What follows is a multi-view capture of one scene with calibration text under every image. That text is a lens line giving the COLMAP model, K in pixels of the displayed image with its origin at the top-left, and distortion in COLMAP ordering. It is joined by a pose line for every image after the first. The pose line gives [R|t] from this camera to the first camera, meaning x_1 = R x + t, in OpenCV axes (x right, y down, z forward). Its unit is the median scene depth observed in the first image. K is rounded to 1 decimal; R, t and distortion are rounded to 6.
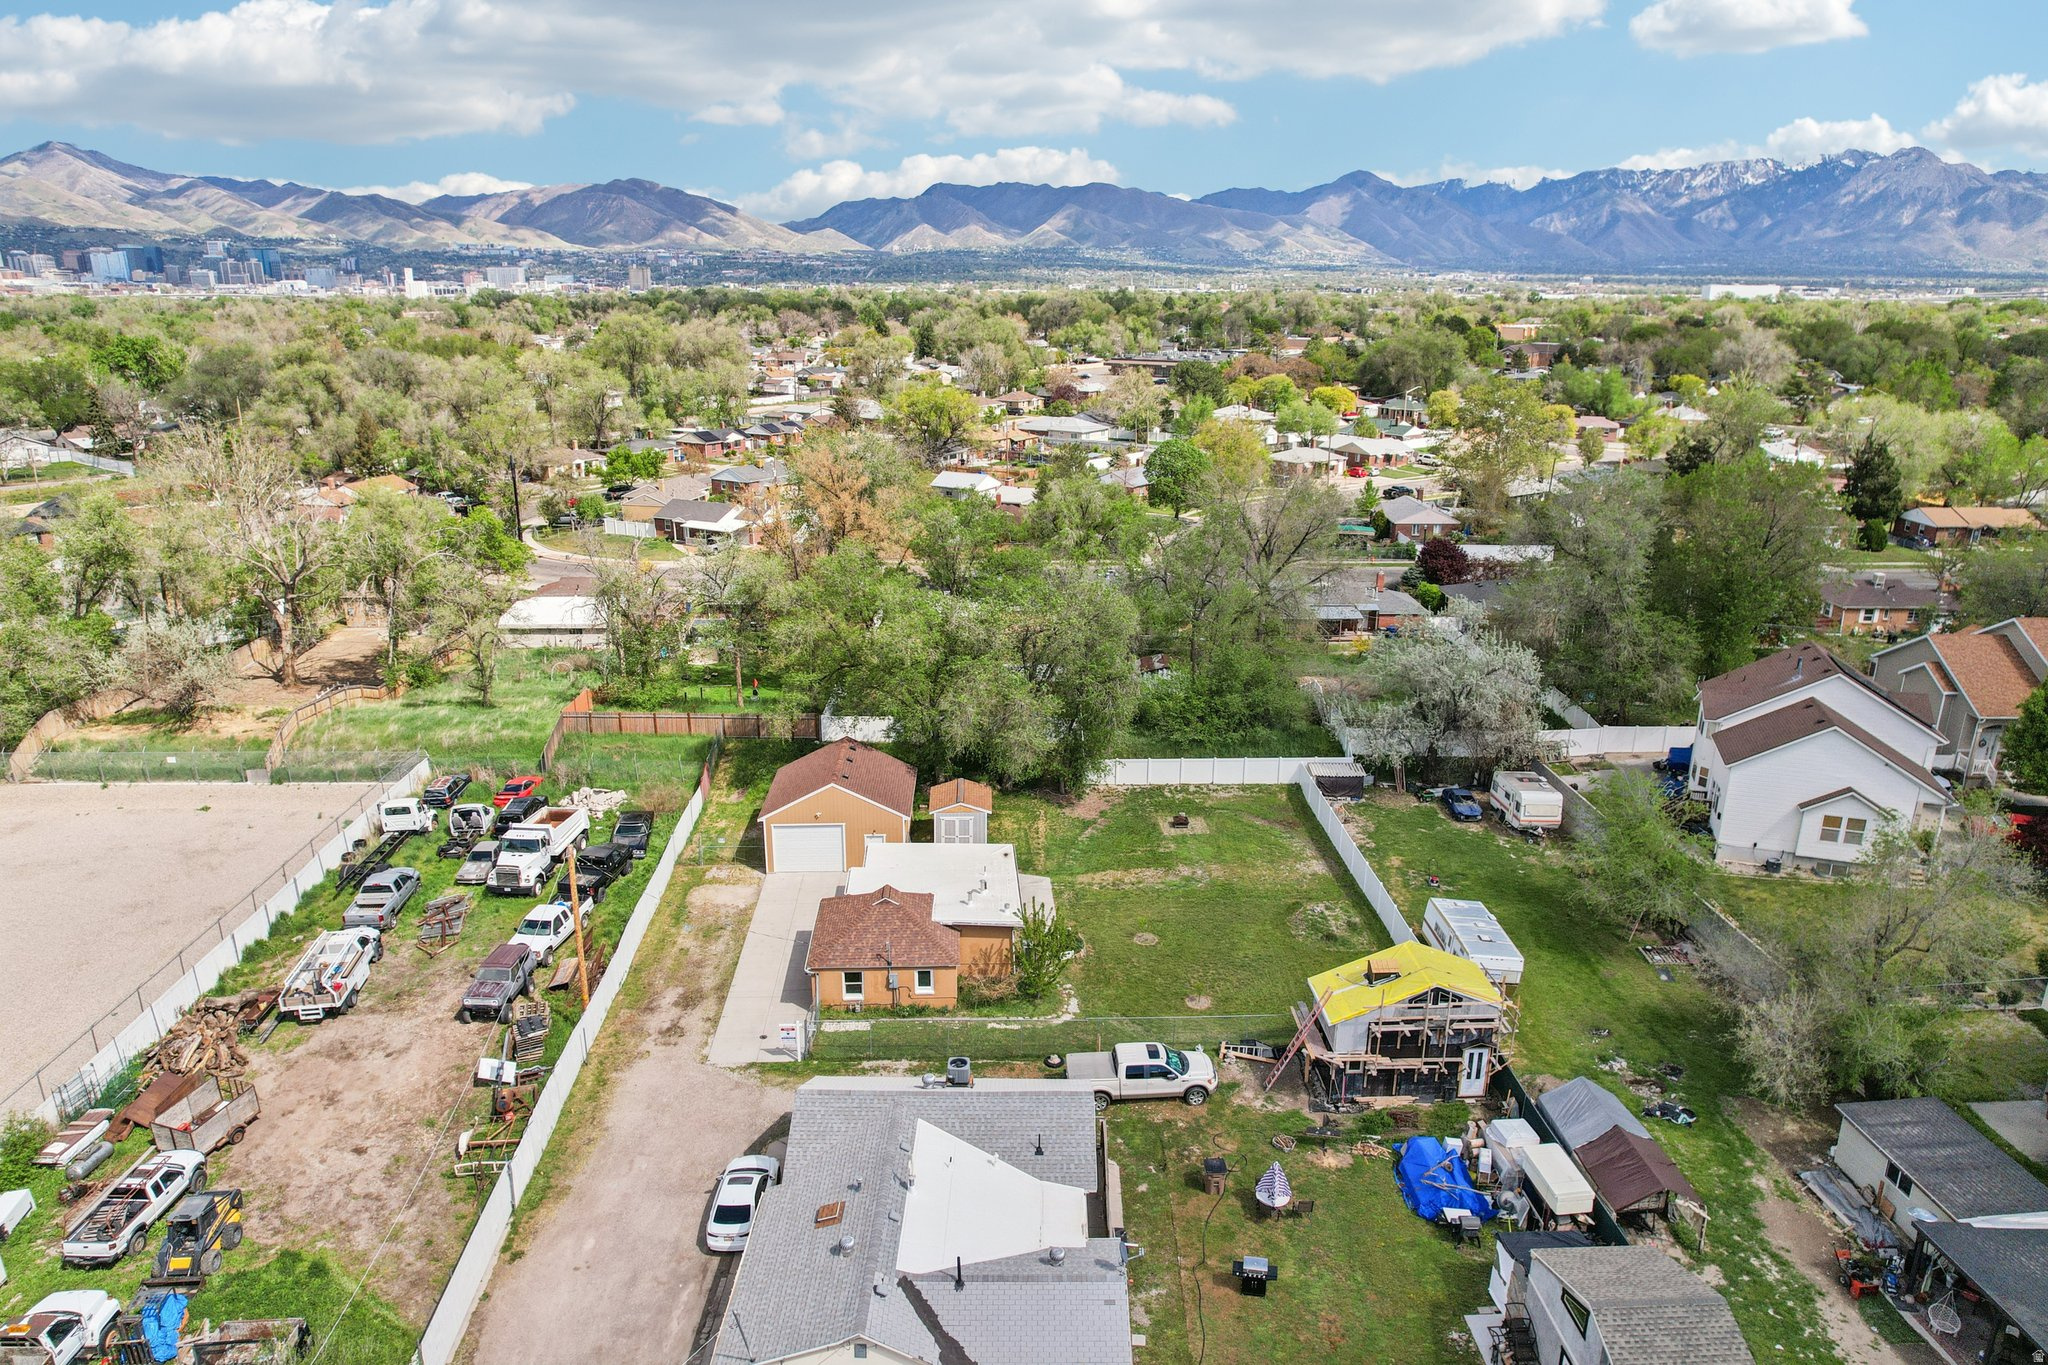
lens RADIAL K [[1322.7, 0, 1024.0], [0, 1322.7, 682.5], [0, 0, 1]] dist [-0.066238, 0.056980]
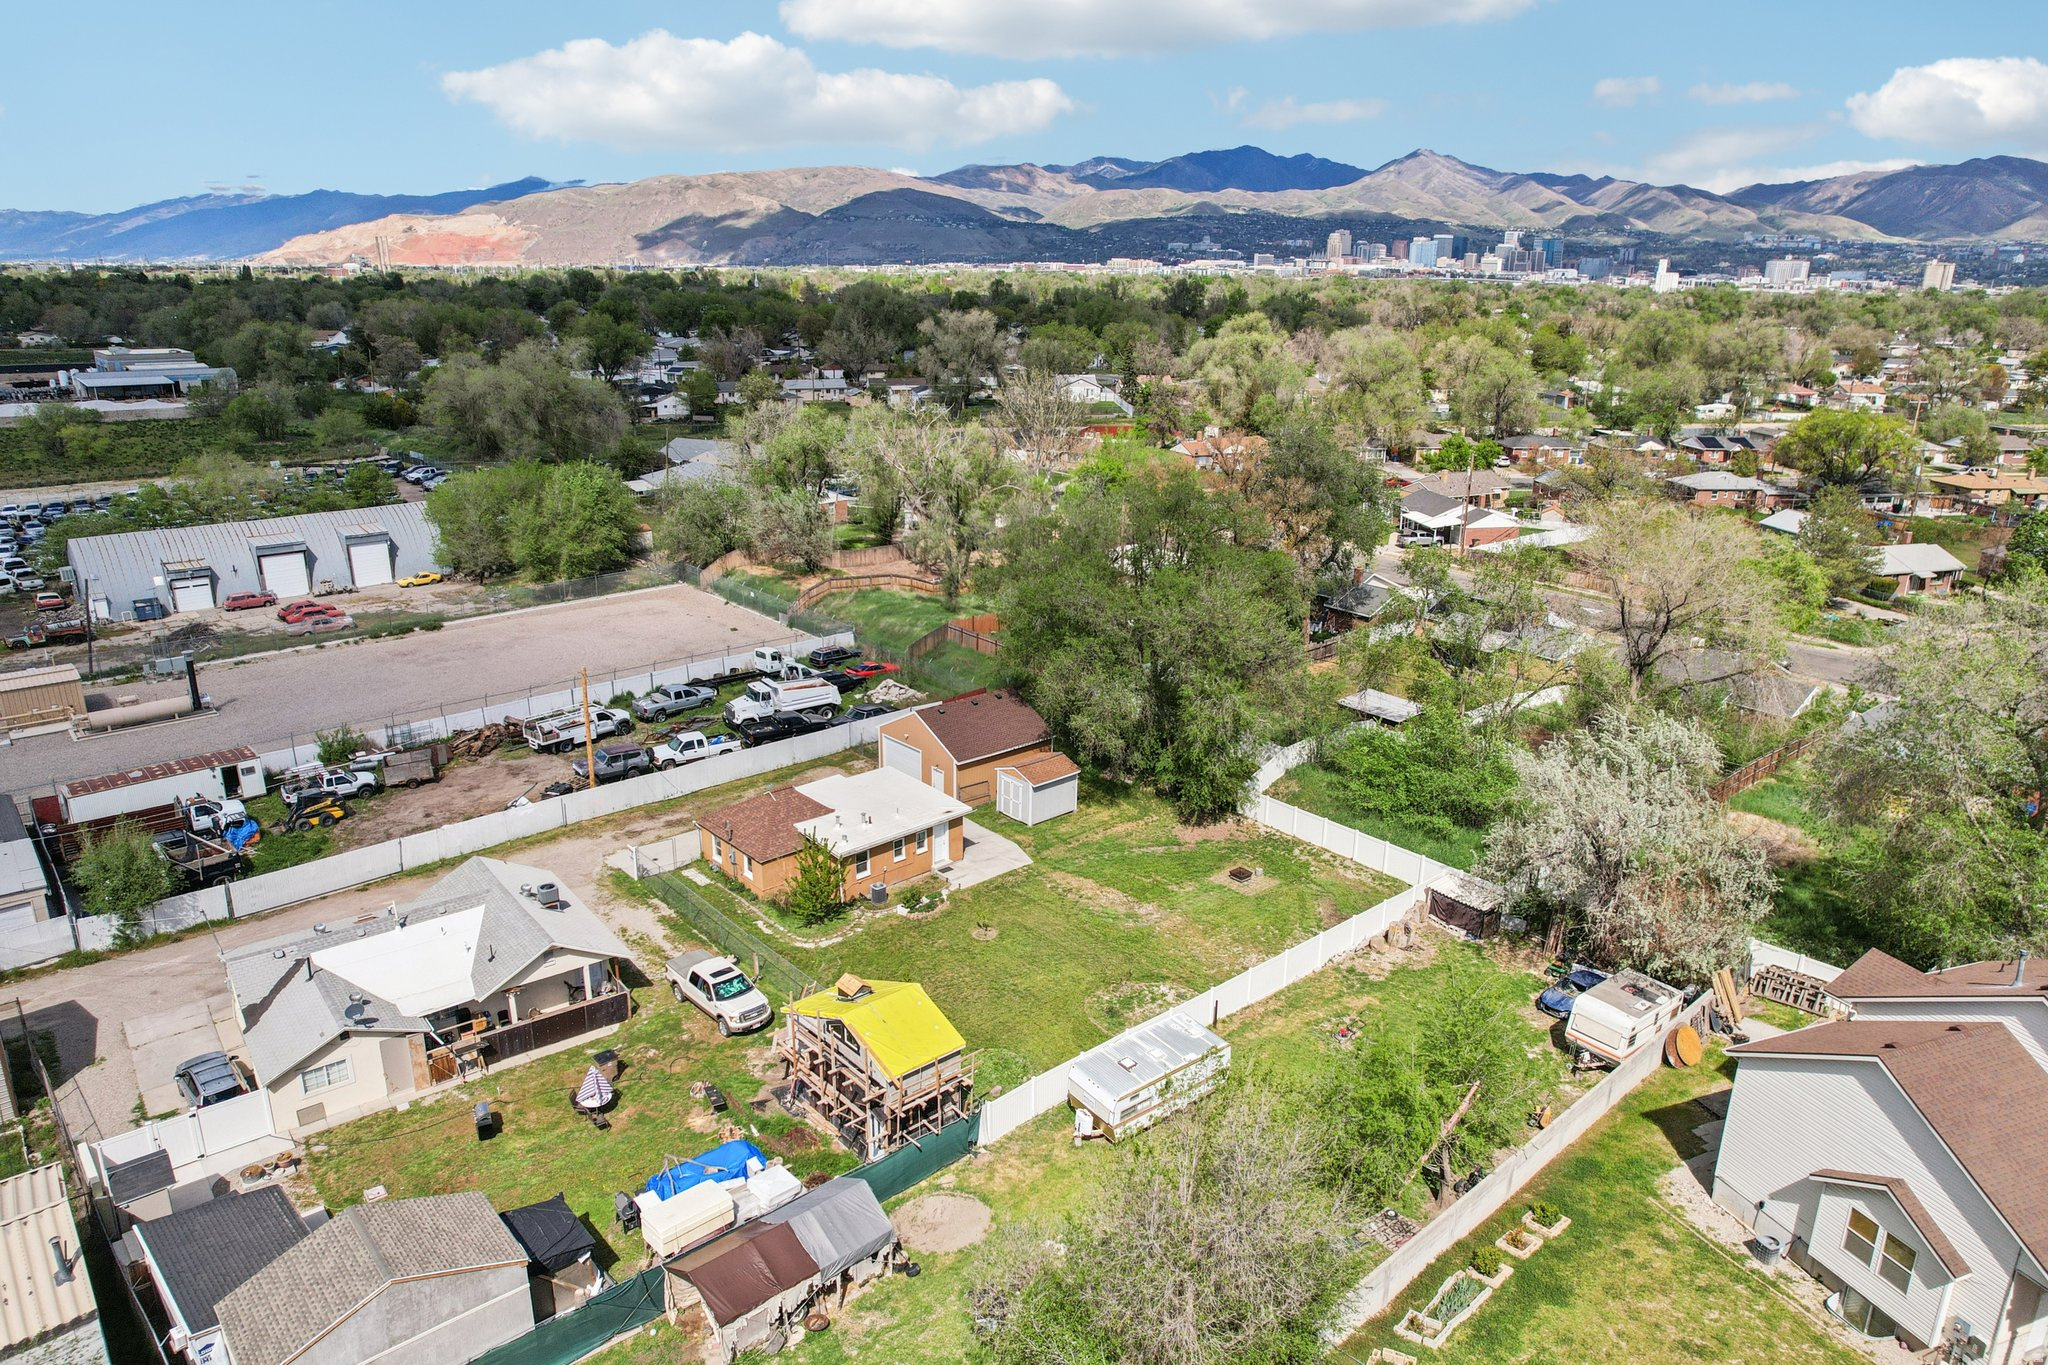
lens RADIAL K [[1335.8, 0, 1014.6], [0, 1335.8, 666.4], [0, 0, 1]] dist [-0.068305, 0.060108]
pose [[0.625929, 0.229858, -0.745237, 0.581179], [-0.235961, 0.966609, 0.099953, -0.072529], [0.743327, 0.113283, 0.659266, 0.255634]]
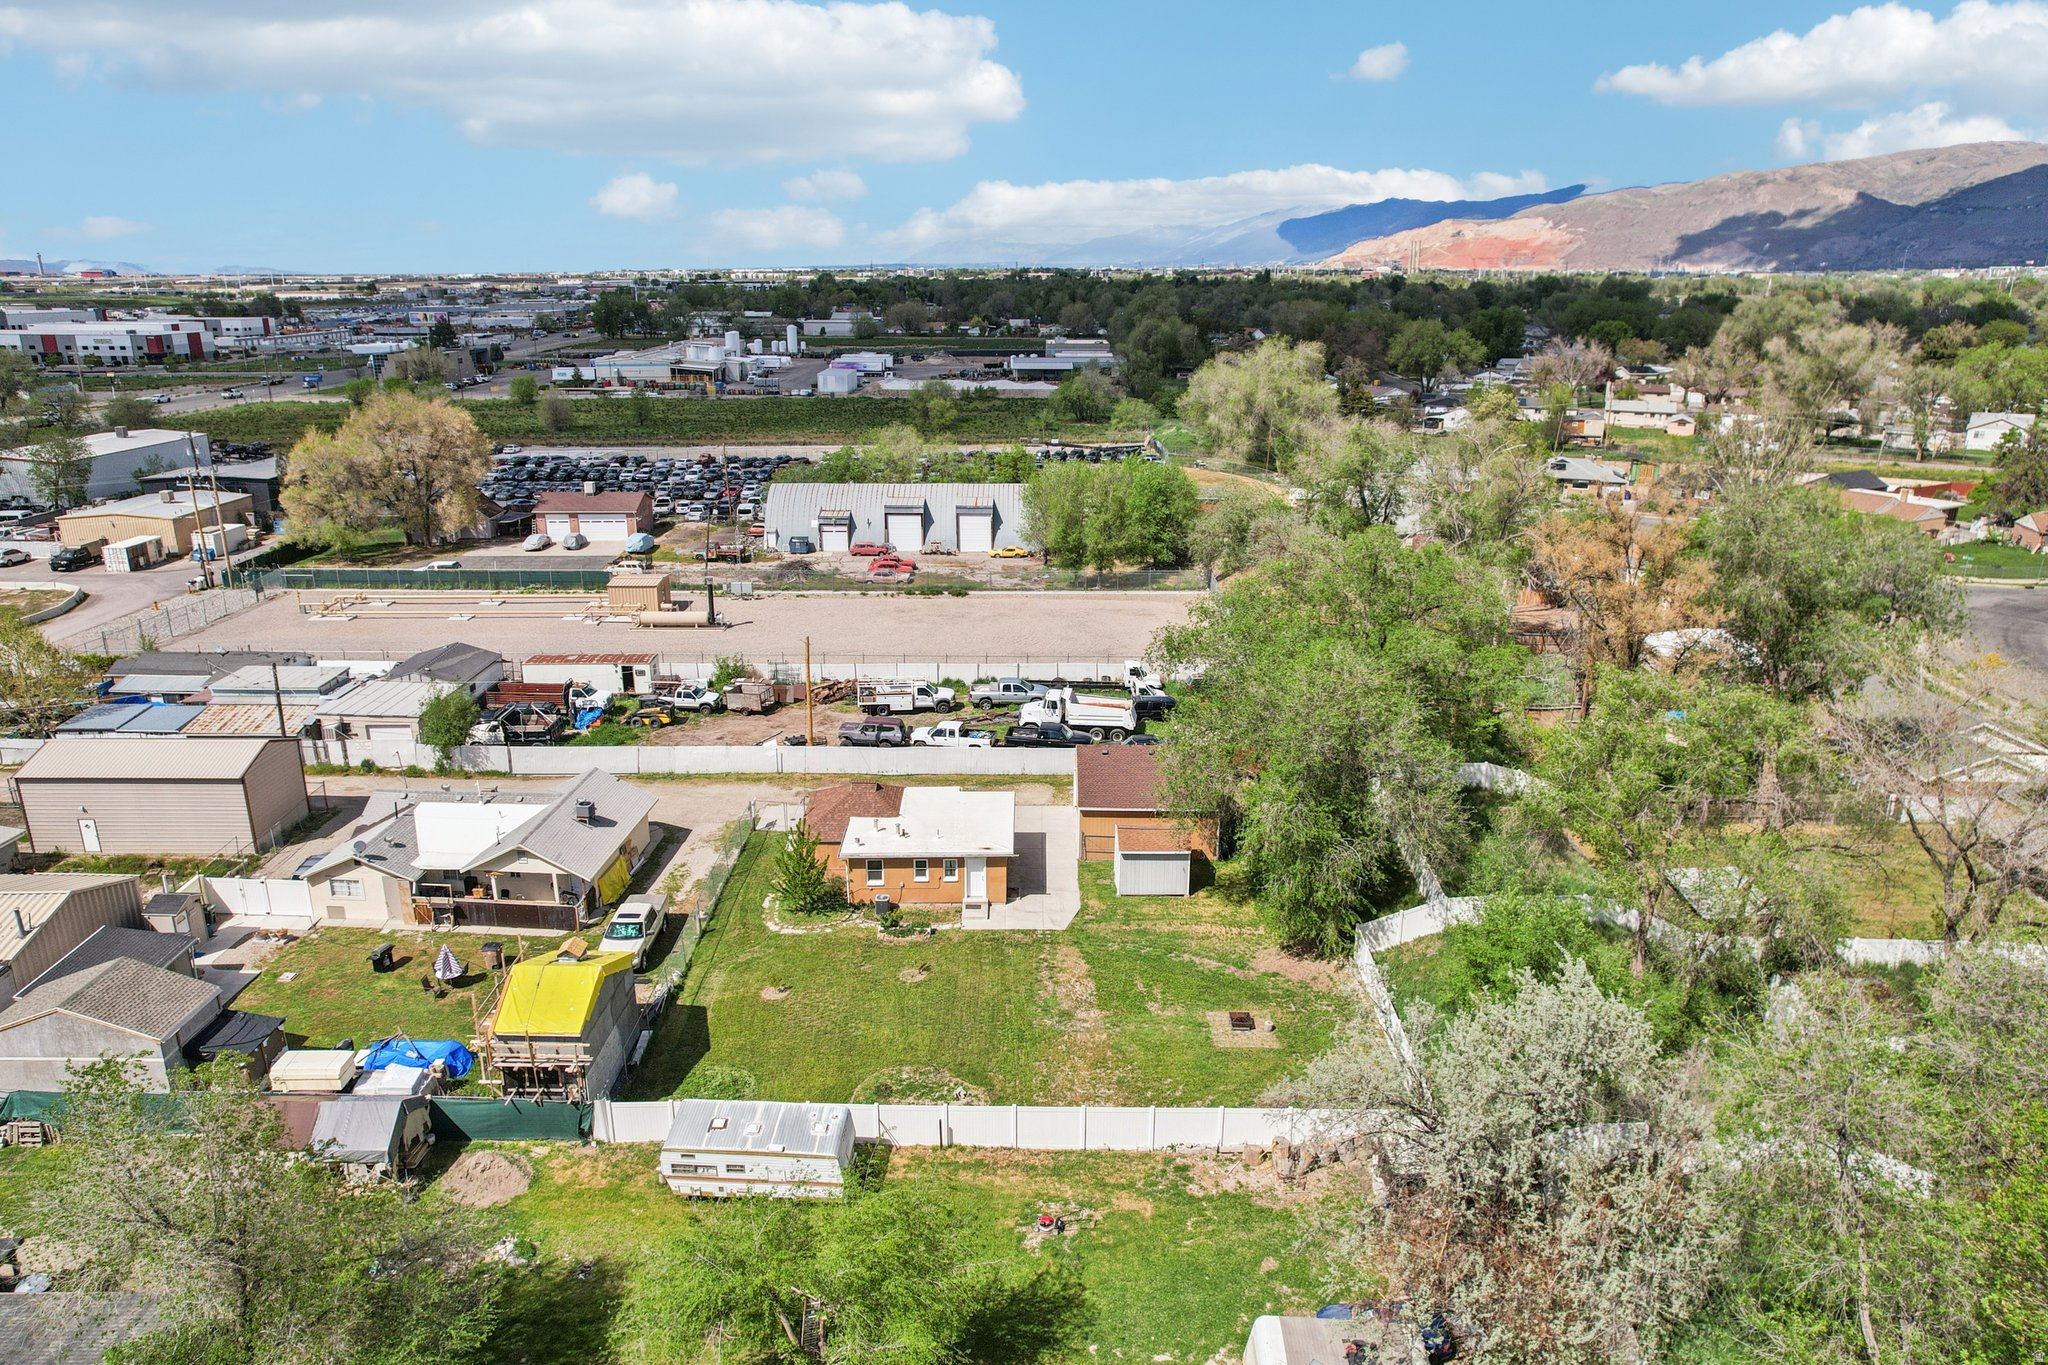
lens RADIAL K [[1342.6, 0, 1024.0], [0, 1342.6, 682.5], [0, 0, 1]] dist [-0.045001, 0.059237]
pose [[-0.054690, 0.295987, -0.953625, 0.676506], [-0.293416, 0.908125, 0.298692, -0.215456], [0.954419, 0.296144, 0.037182, 0.717303]]
